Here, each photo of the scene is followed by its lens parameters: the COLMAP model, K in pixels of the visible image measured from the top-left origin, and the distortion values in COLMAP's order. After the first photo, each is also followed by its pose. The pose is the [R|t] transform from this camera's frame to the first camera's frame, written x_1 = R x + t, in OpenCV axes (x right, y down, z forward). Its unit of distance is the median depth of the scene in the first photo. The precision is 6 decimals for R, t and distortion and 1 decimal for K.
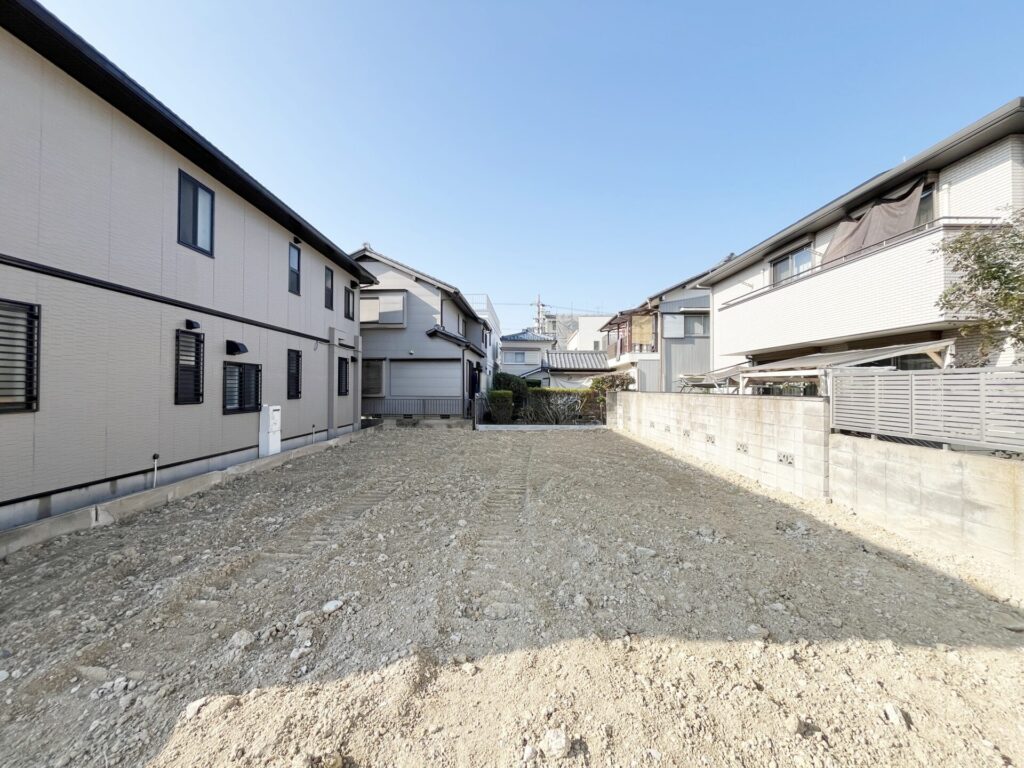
lens RADIAL K [[417.1, 0, 509.9], [0, 417.1, 382.4], [0, 0, 1]] dist [-0.000493, -0.000148]
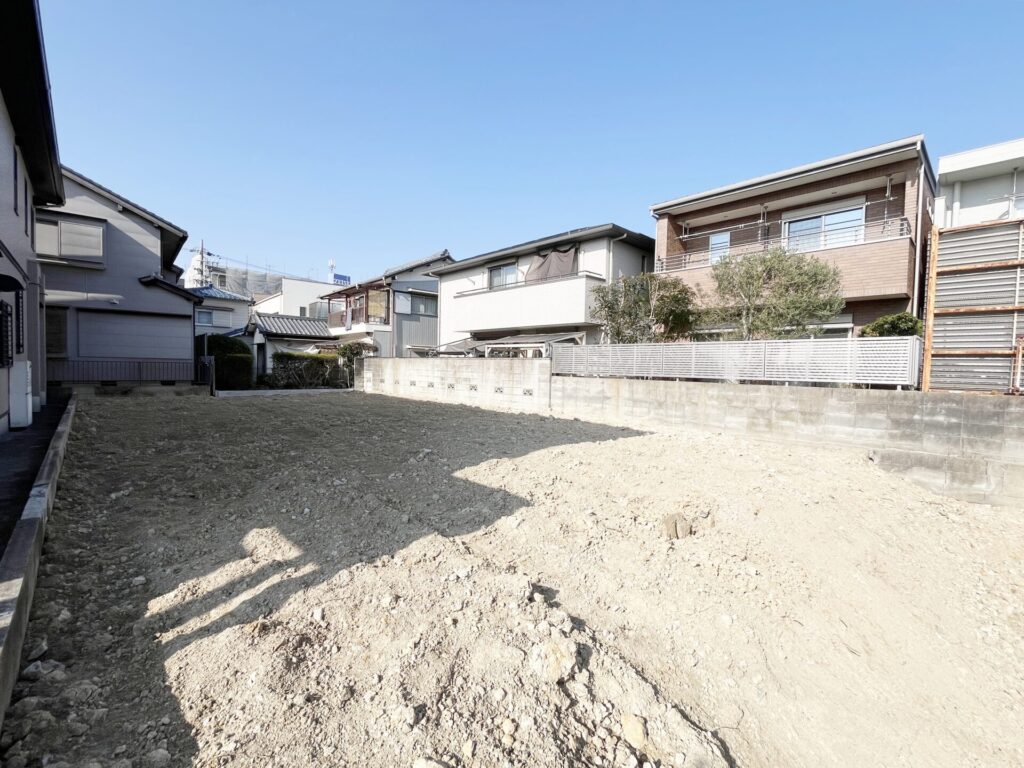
lens RADIAL K [[447.0, 0, 512.0], [0, 447.0, 384.0], [0, 0, 1]] dist [-0.008762, 0.000251]
pose [[0.724732, -0.016129, 0.688842, -0.319817], [-0.027117, 0.998284, 0.051904, 0.021639], [-0.688497, -0.056296, 0.723051, -0.156162]]
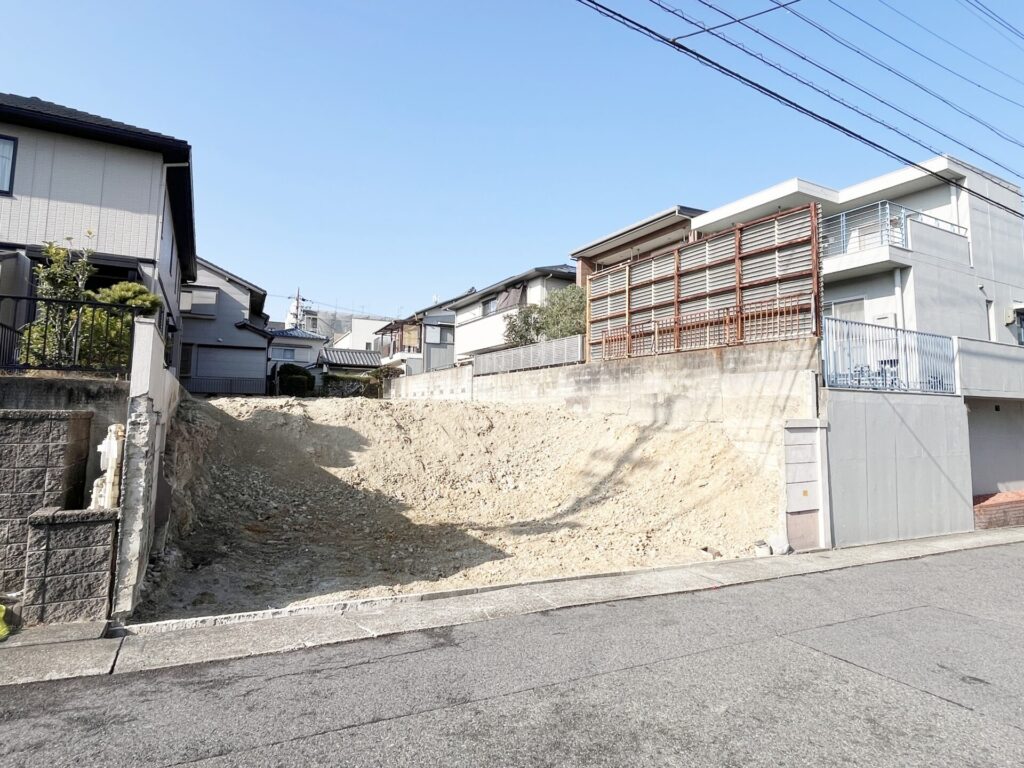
lens RADIAL K [[564.6, 0, 537.6], [0, 564.6, 361.8], [0, 0, 1]] dist [-0.002441, -0.000283]
pose [[0.862468, 0.050178, 0.503618, -0.307241], [-0.012680, 0.996903, -0.077611, 0.120130], [-0.505953, 0.060551, 0.860433, -0.977094]]
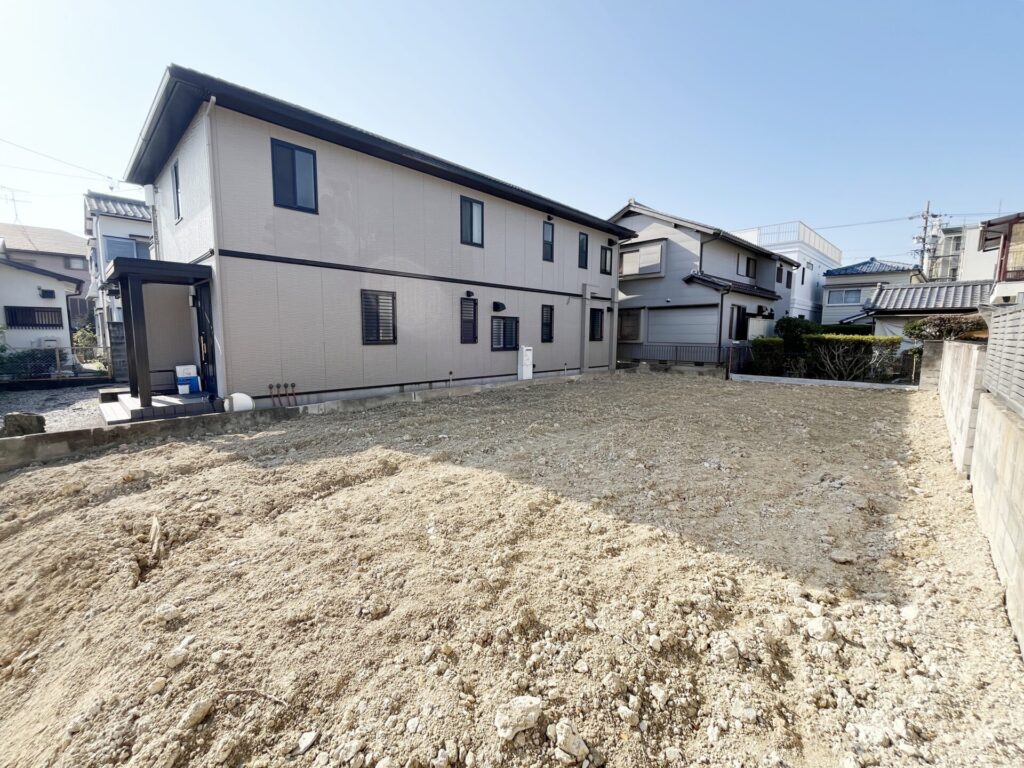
lens RADIAL K [[427.2, 0, 512.0], [0, 427.2, 384.0], [0, 0, 1]] dist [-0.001152, -0.000023]
pose [[0.725894, 0.080151, -0.683121, 0.260562], [0.005371, 0.992496, 0.122158, 0.003216], [0.687786, -0.092343, 0.720016, -0.053796]]
